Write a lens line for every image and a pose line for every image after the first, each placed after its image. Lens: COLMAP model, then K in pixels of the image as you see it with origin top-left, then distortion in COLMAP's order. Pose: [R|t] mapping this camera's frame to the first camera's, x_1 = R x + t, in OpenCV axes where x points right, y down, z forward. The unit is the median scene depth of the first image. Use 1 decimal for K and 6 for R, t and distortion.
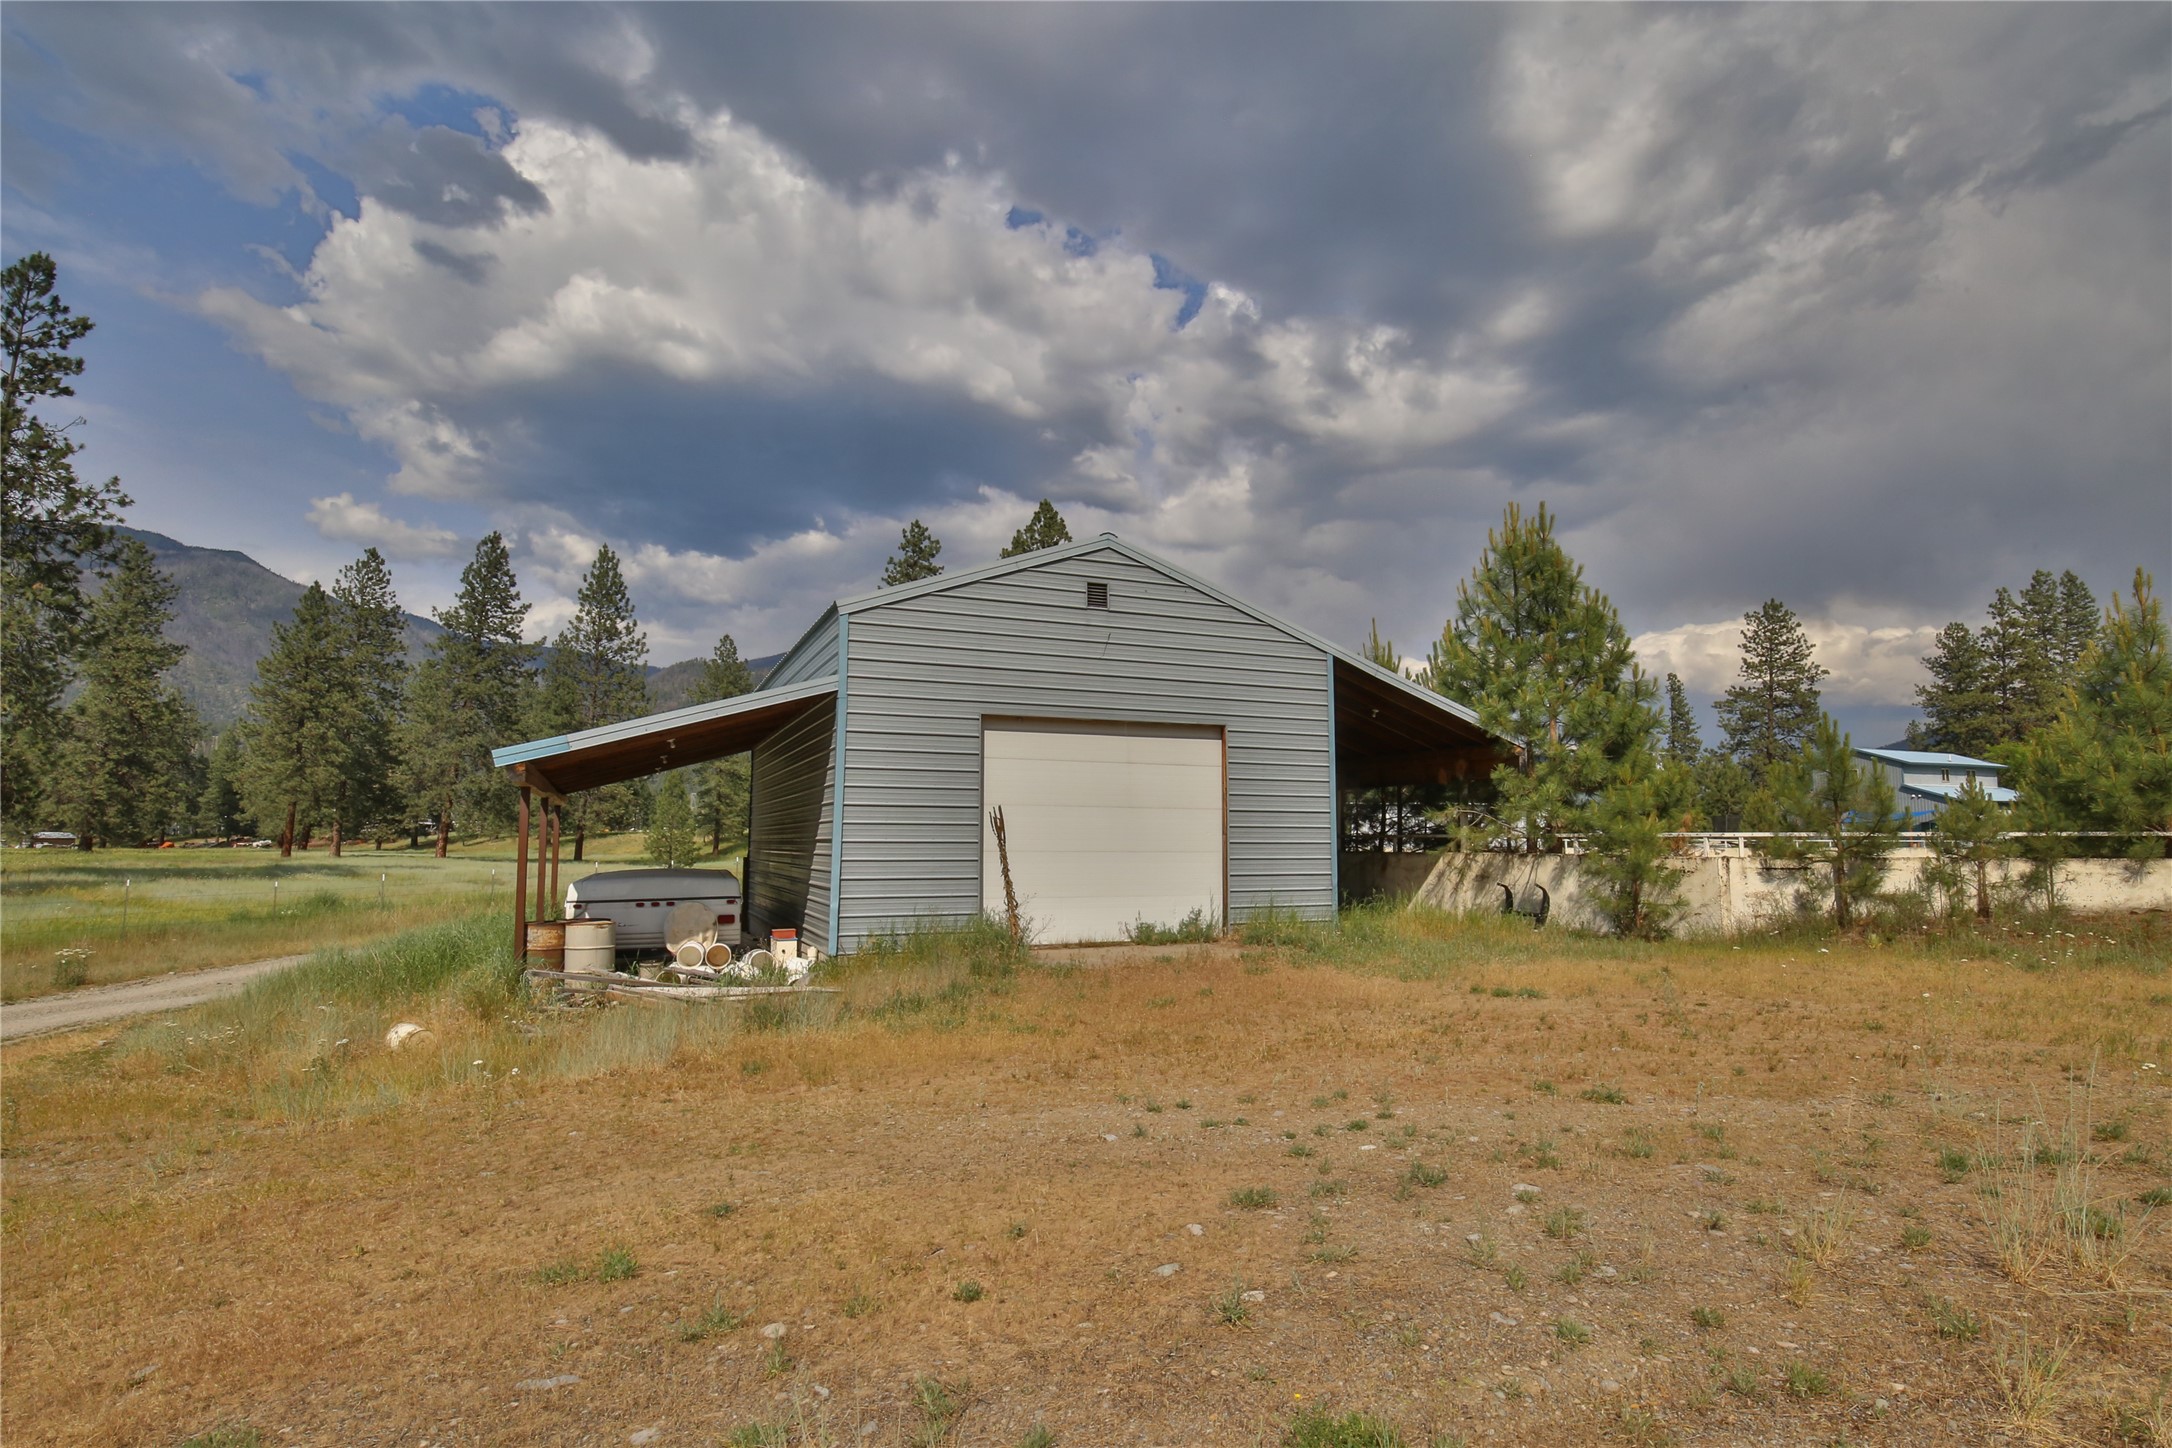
lens RADIAL K [[1015.5, 0, 1078.3], [0, 1015.5, 719.3], [0, 0, 1]] dist [0.000017, -0.000252]
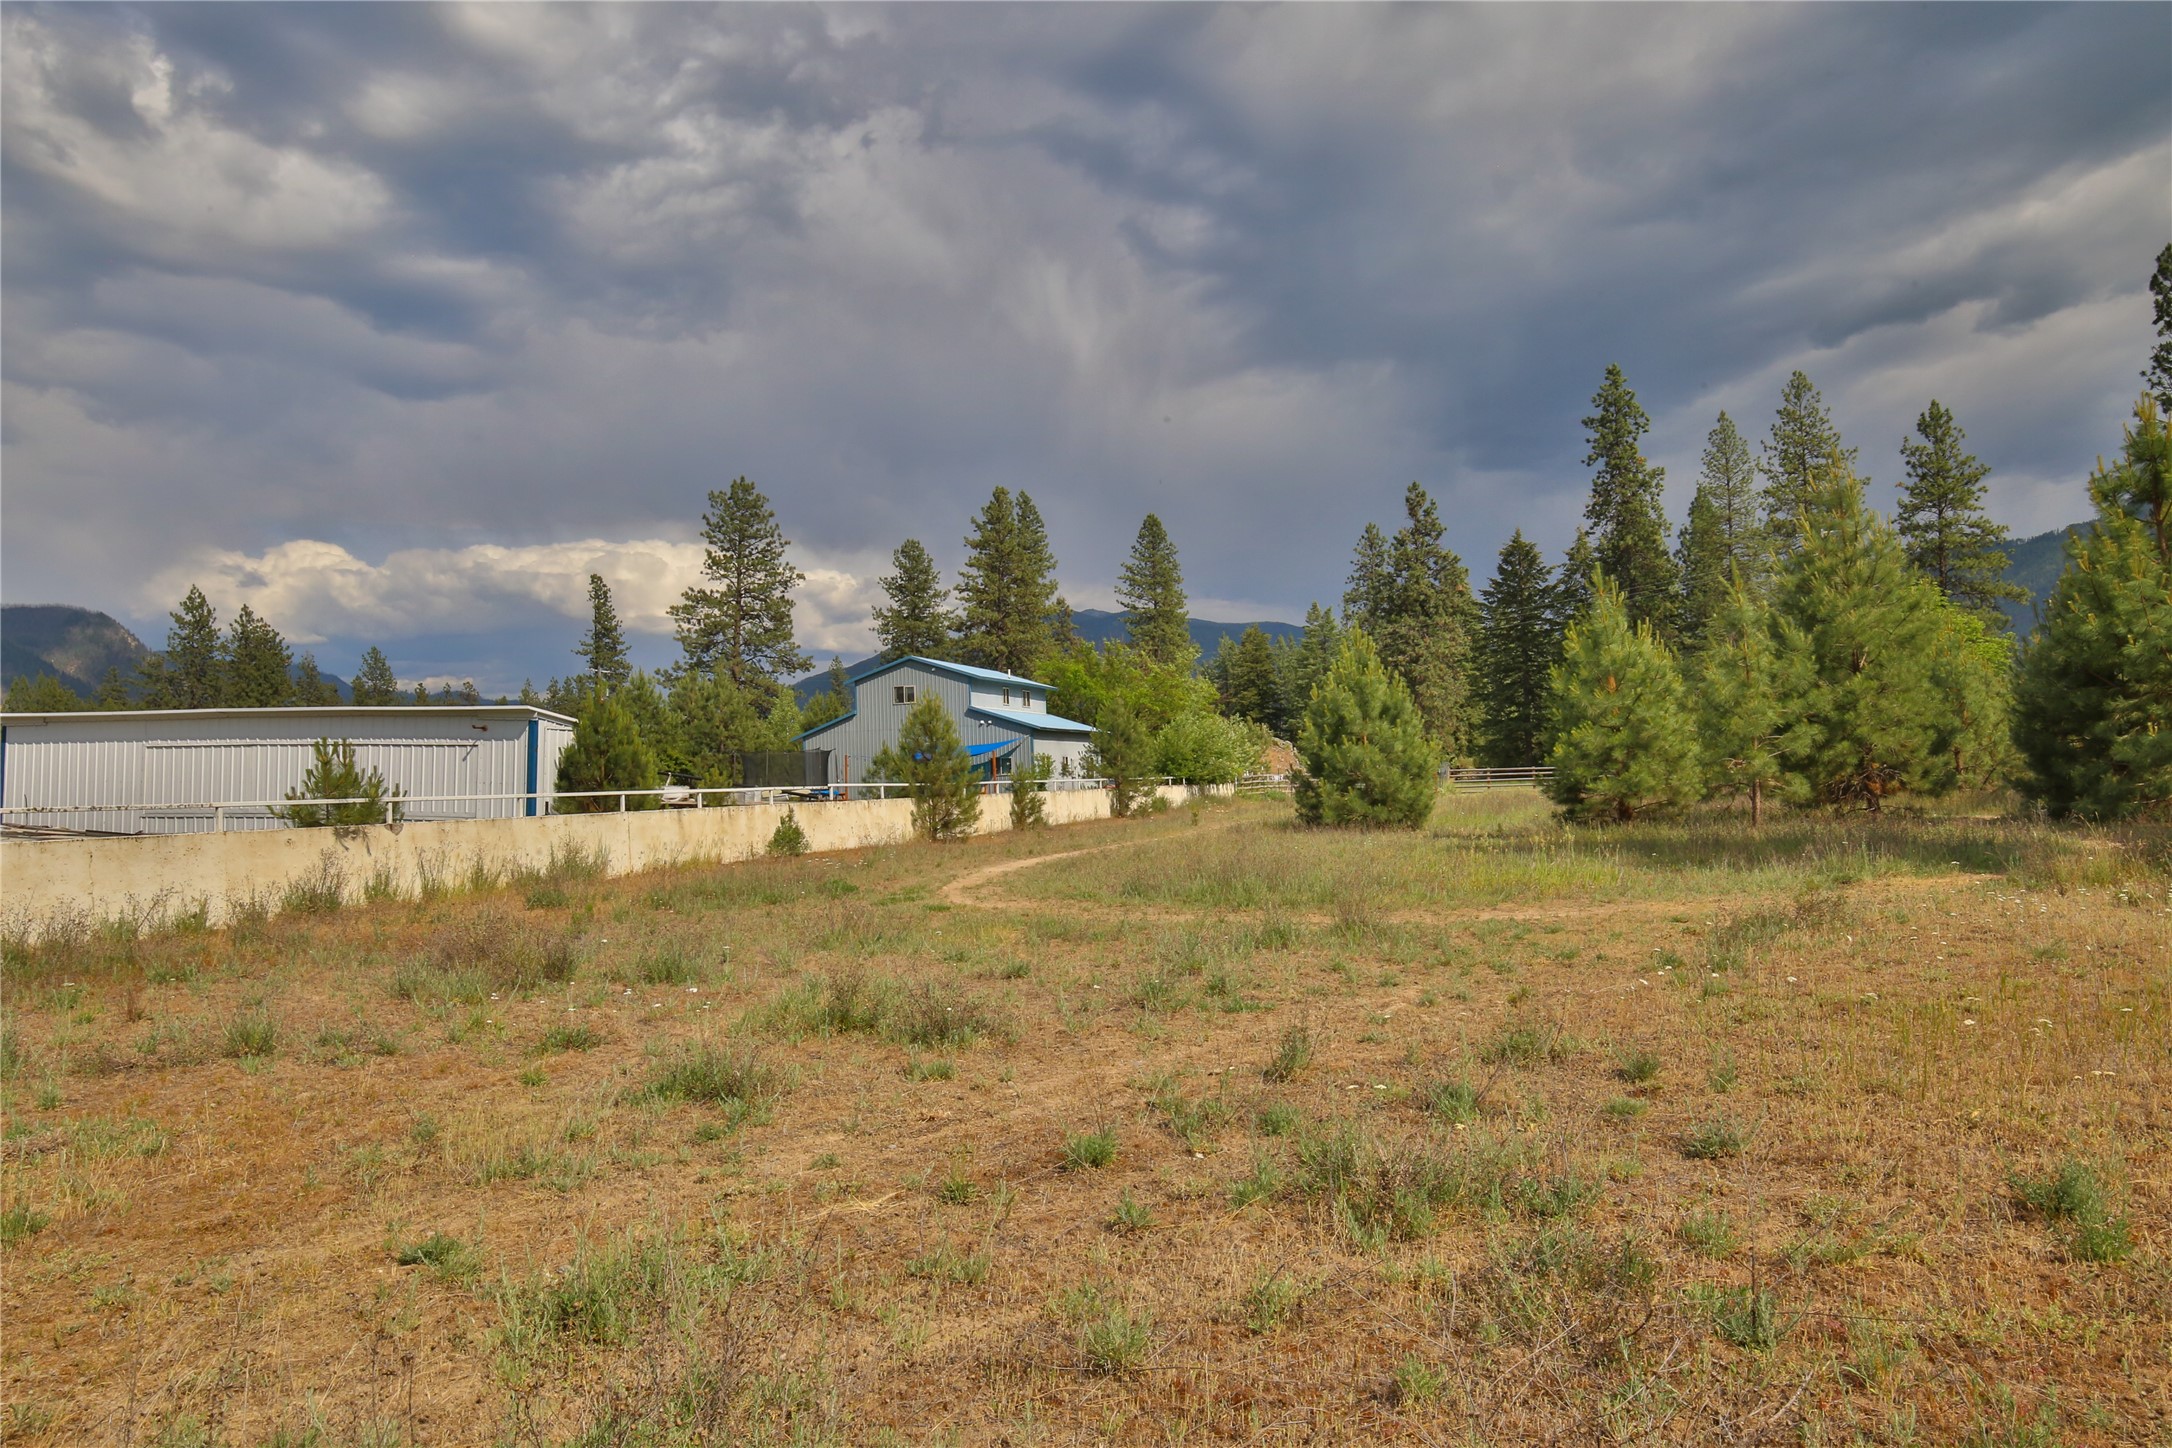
lens RADIAL K [[1287.6, 0, 1080.4], [0, 1287.6, 716.1], [0, 0, 1]] dist [-0.034155, 0.000824]
pose [[0.600386, 0.023521, 0.799364, 0.072081], [-0.062202, 0.997913, 0.017355, 0.027926], [-0.797287, -0.060142, 0.600596, 0.213552]]
